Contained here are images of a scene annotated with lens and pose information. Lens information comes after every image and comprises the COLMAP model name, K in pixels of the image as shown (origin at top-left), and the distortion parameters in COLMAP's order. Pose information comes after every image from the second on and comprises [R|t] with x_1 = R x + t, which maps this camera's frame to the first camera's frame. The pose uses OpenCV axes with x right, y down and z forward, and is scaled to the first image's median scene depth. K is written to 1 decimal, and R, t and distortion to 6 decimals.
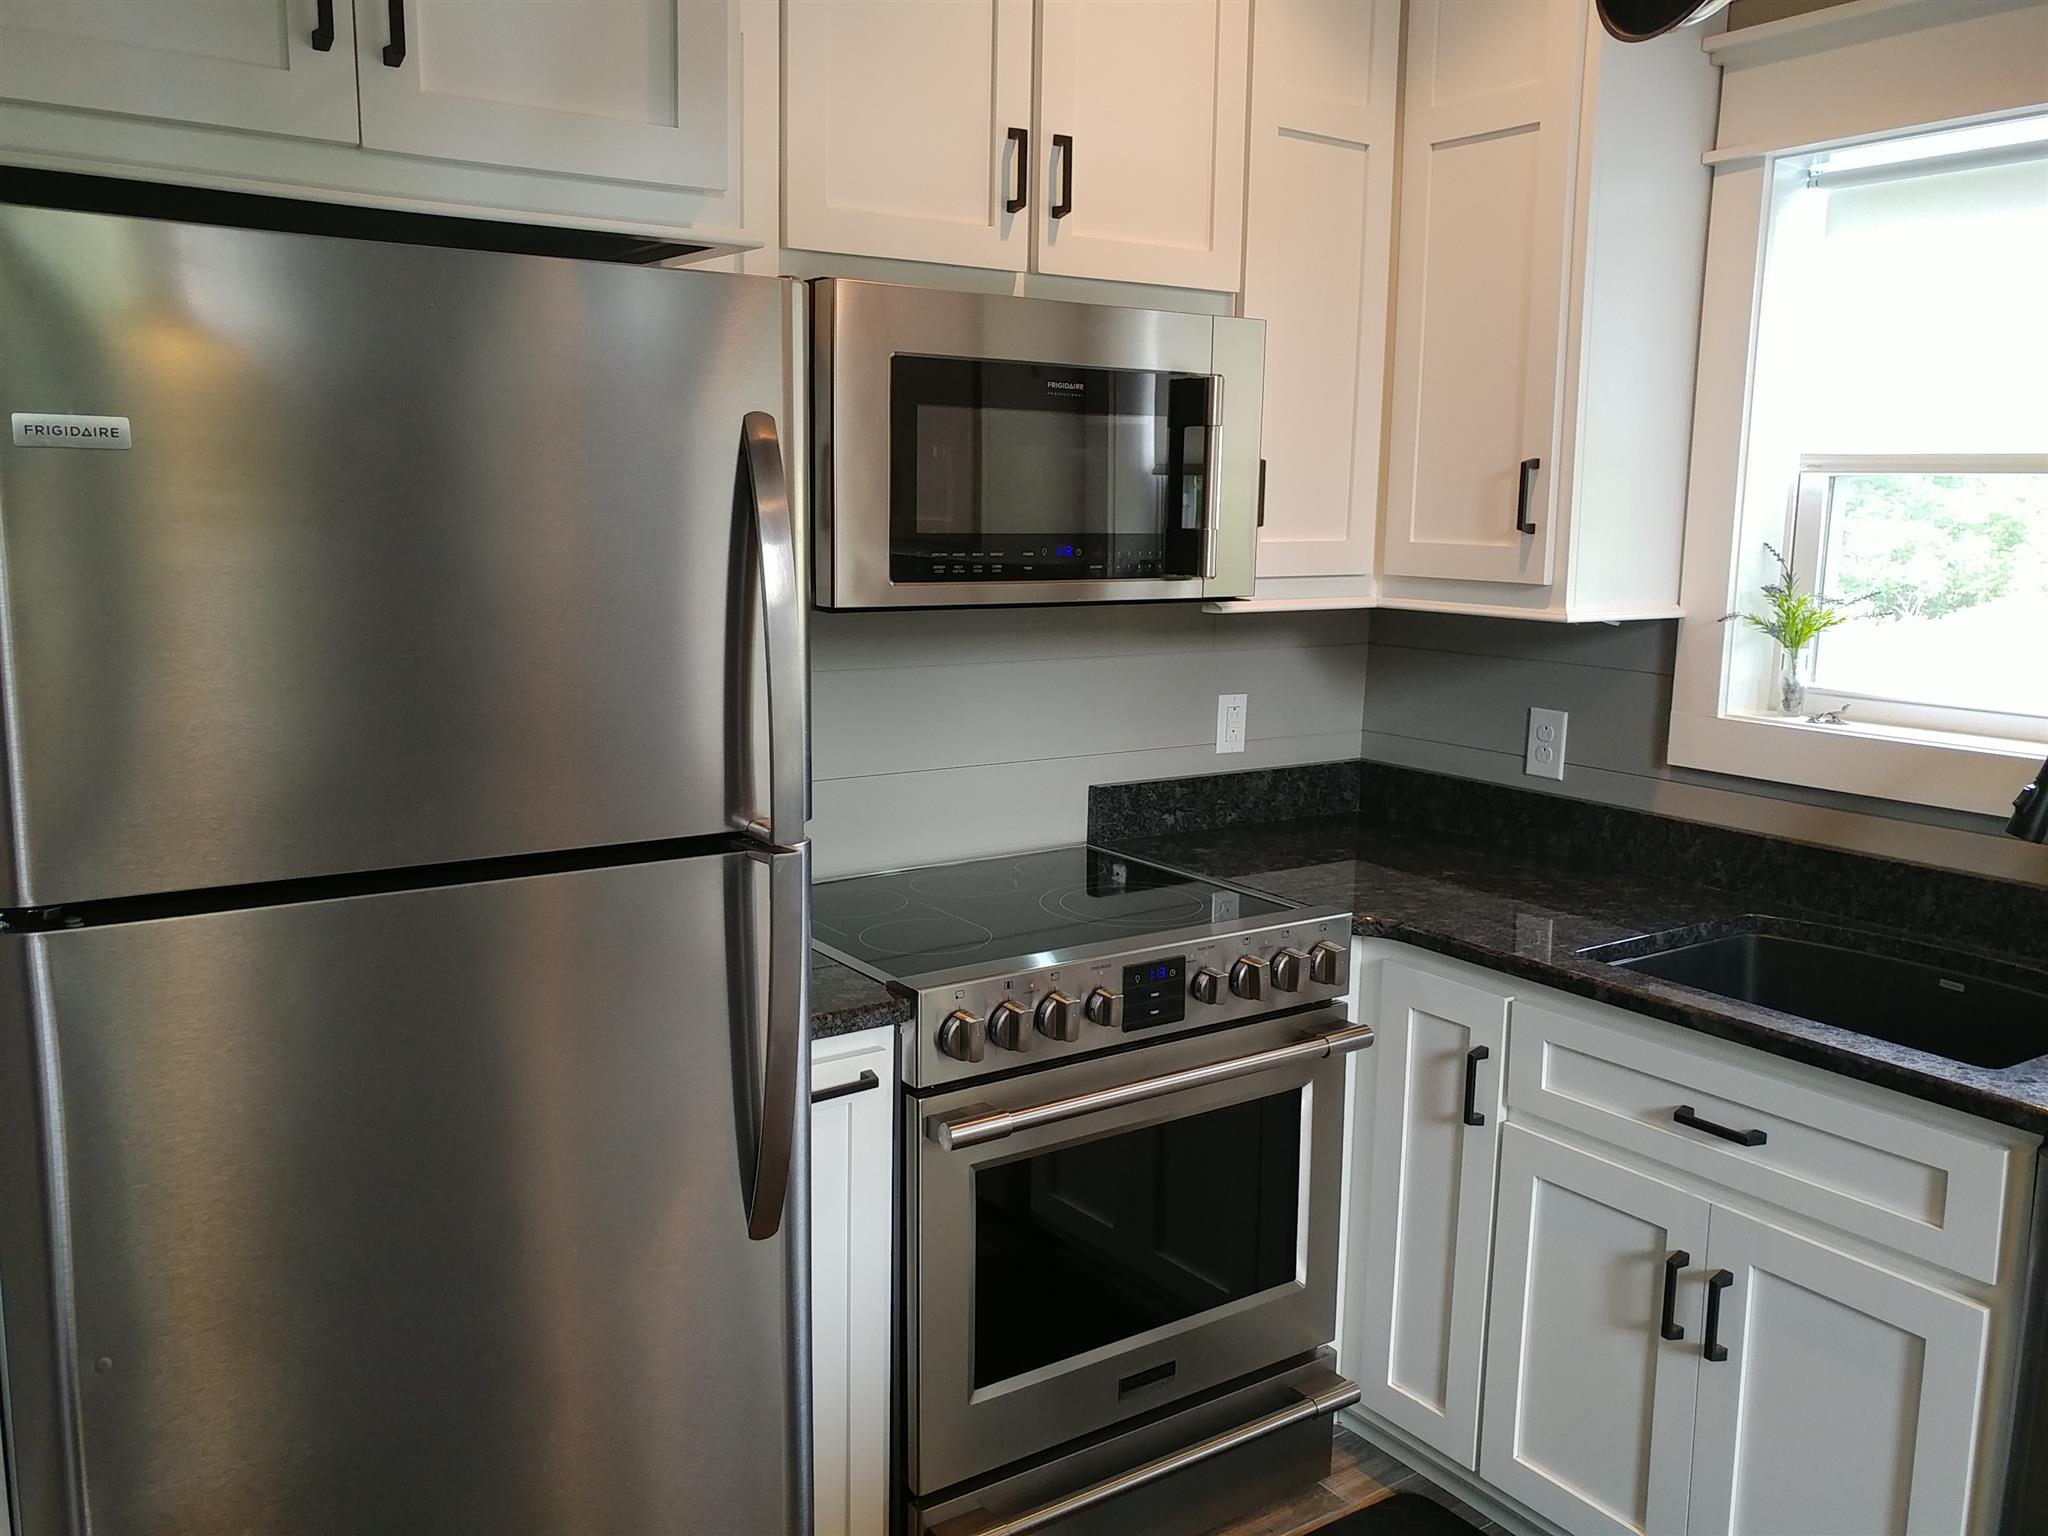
lens RADIAL K [[1680.6, 0, 1044.7], [0, 1680.6, 766.9], [0, 0, 1]] dist [0.001157, 0.010912]
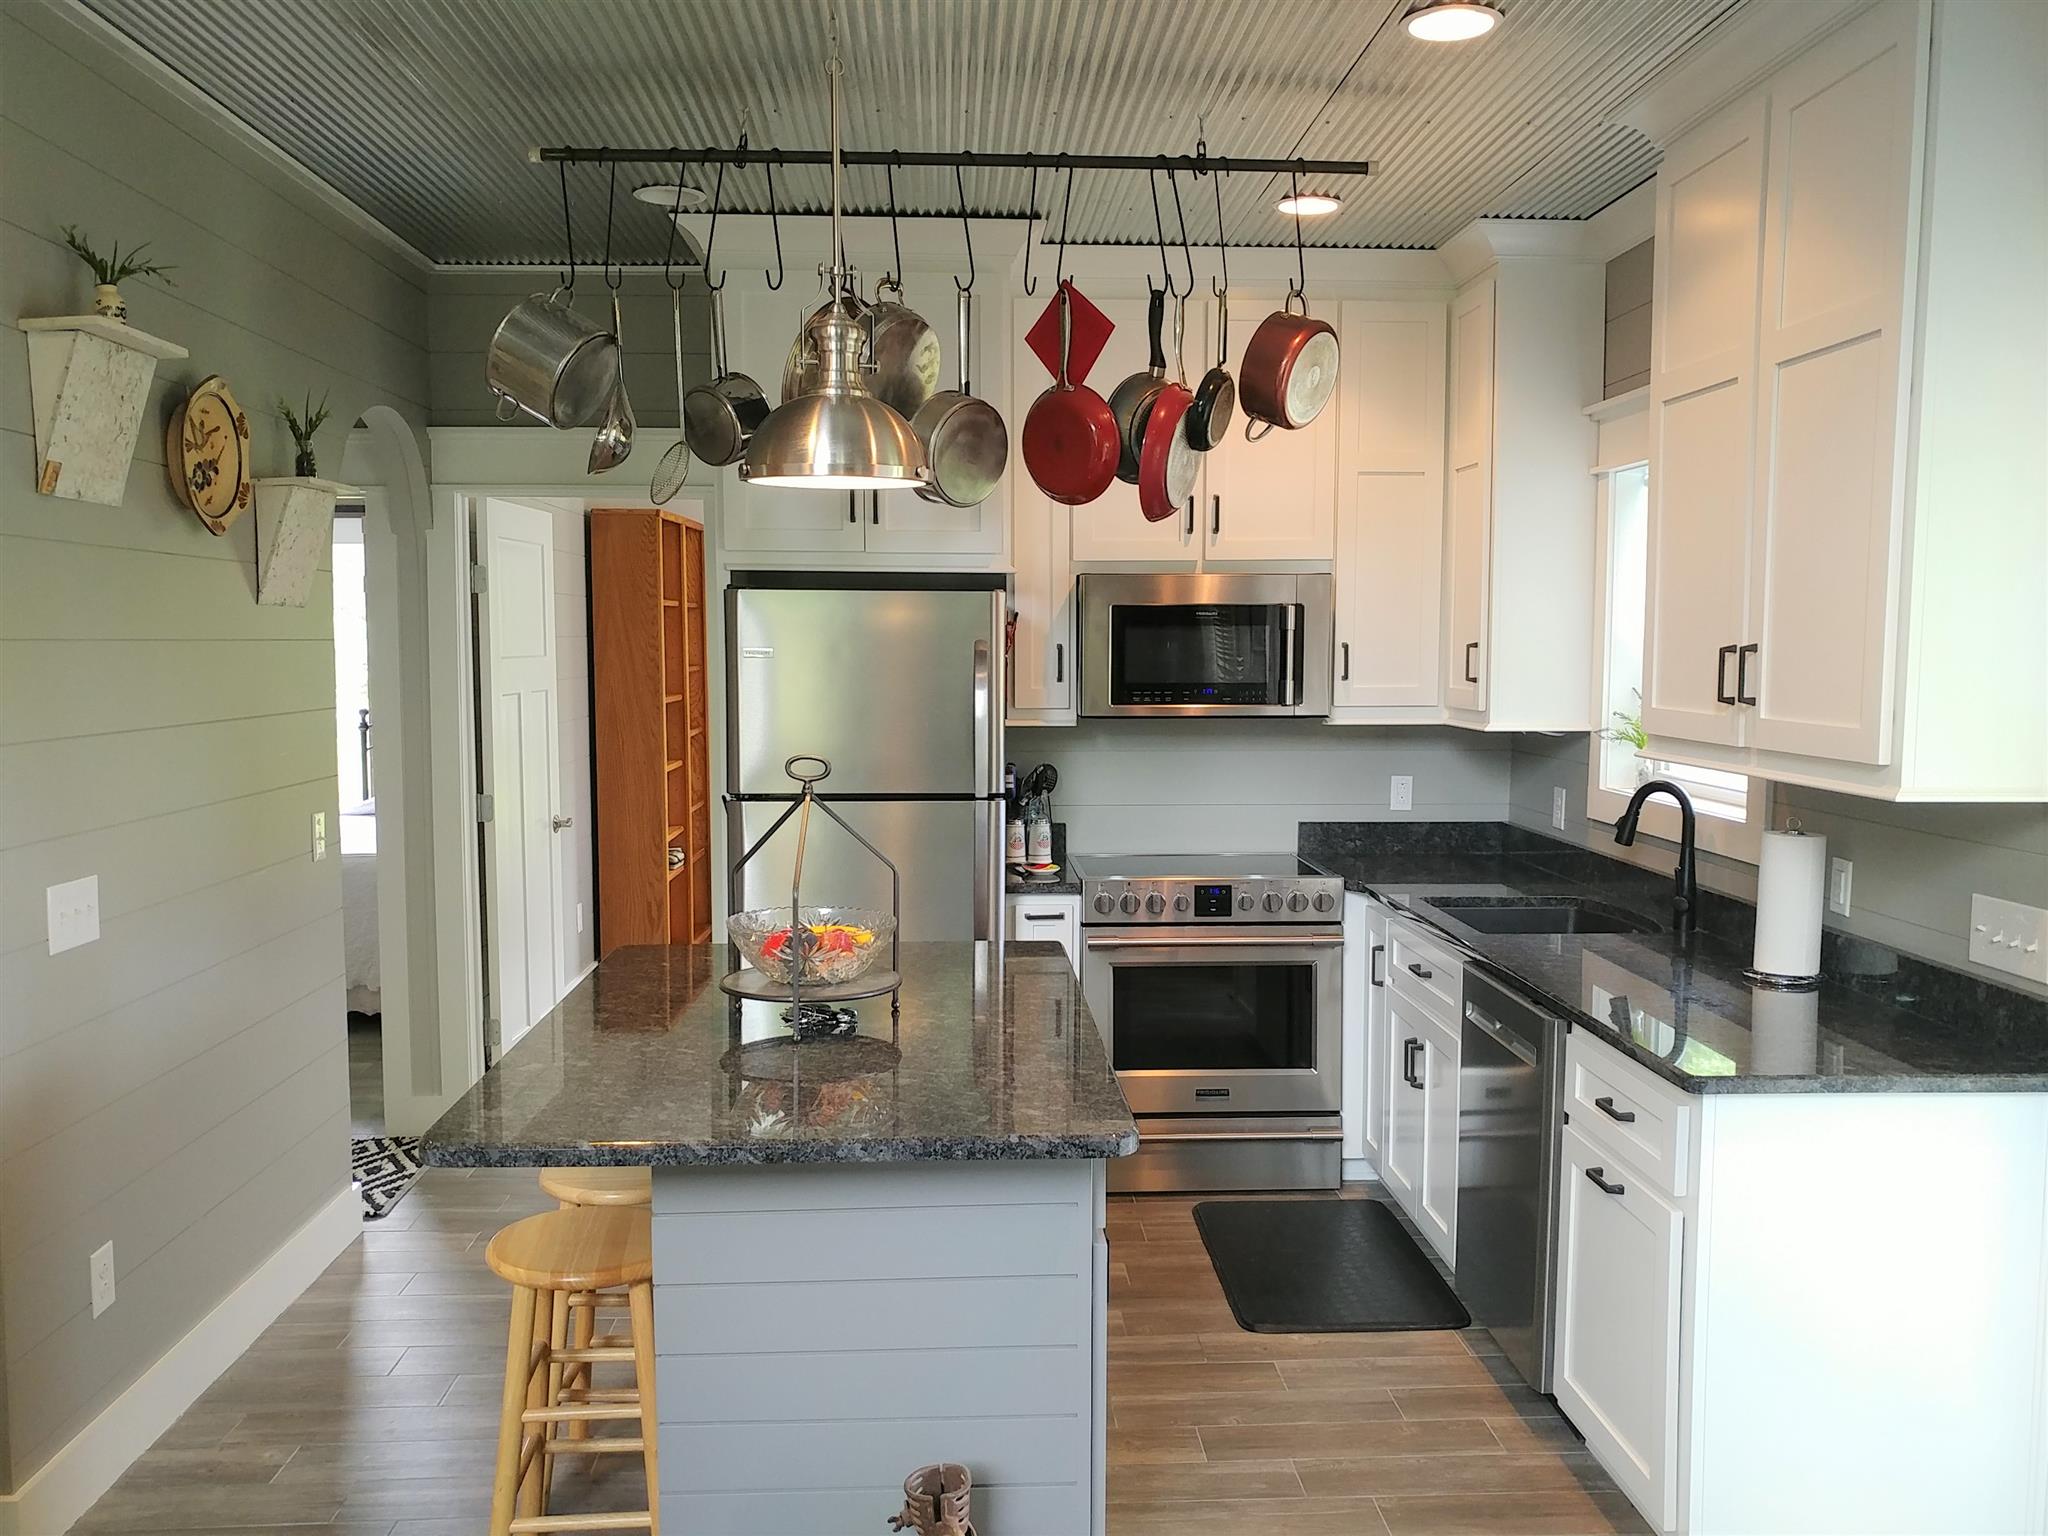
lens RADIAL K [[1692.7, 0, 1024.0], [0, 1692.7, 768.0], [0, 0, 1]] dist [0.130227, -0.305878]
pose [[0.848403, 0.027838, -0.528618, 0.880745], [-0.073704, 0.995101, -0.065887, 0.114991], [0.524194, 0.094860, 0.846299, -0.836714]]
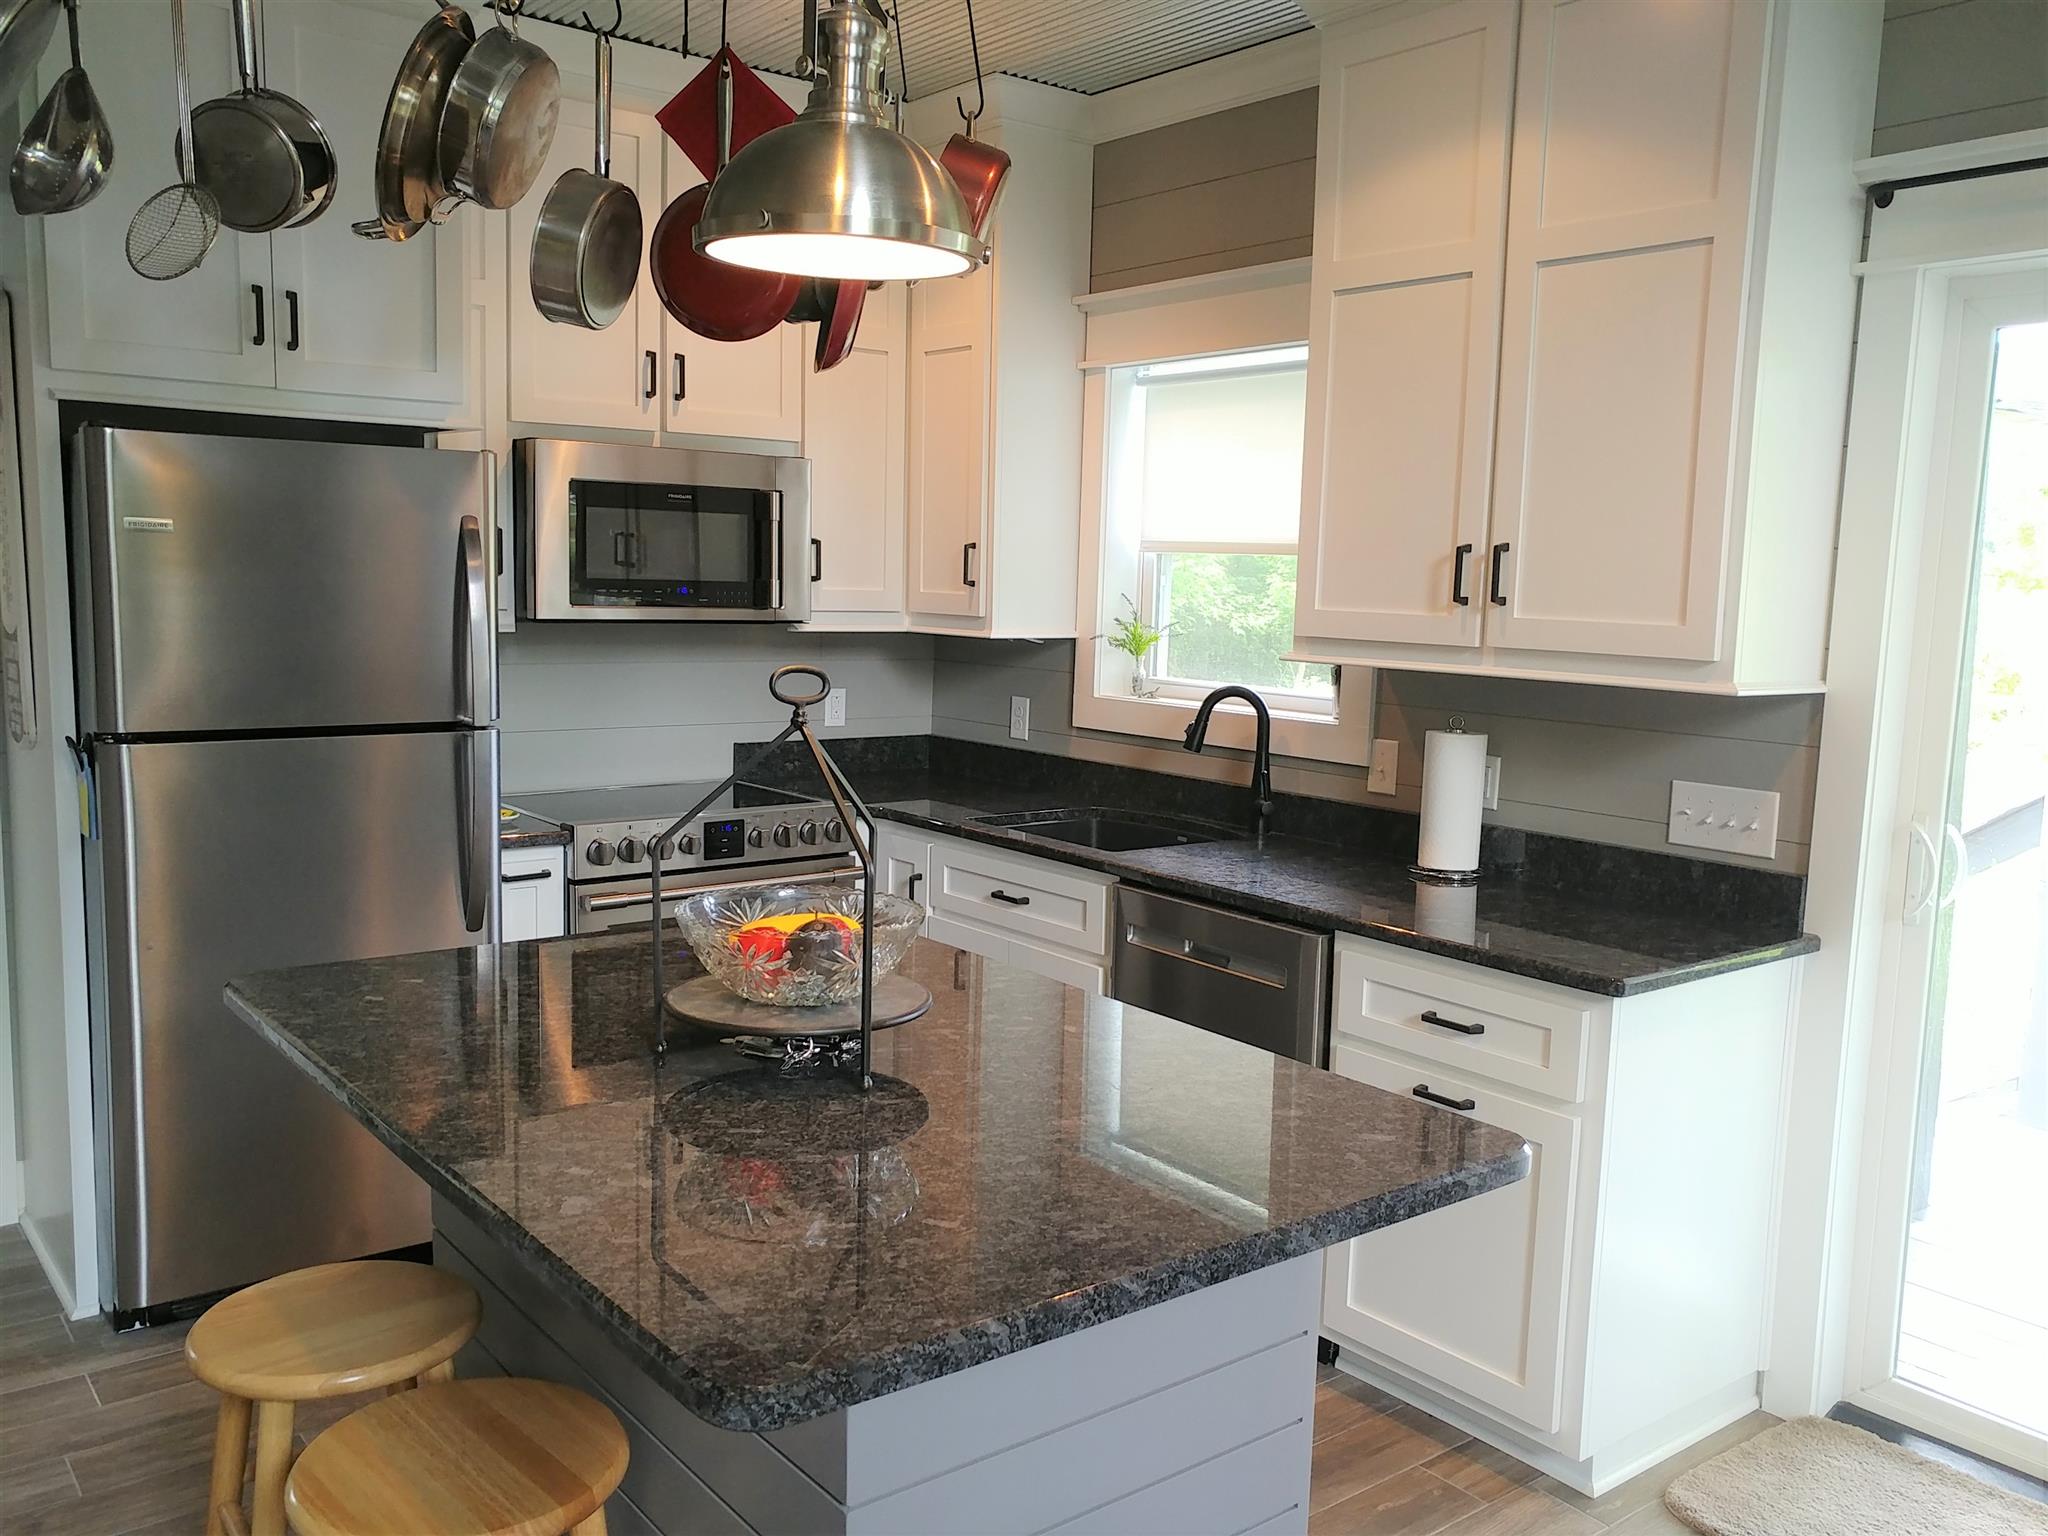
lens RADIAL K [[1692.7, 0, 1024.0], [0, 1692.7, 768.0], [0, 0, 1]] dist [0.130227, -0.305878]
pose [[0.998857, 0.005145, 0.047515, 0.268301], [-0.003236, 0.999187, -0.040174, 0.118000], [-0.047683, 0.039975, 0.998062, -0.729662]]
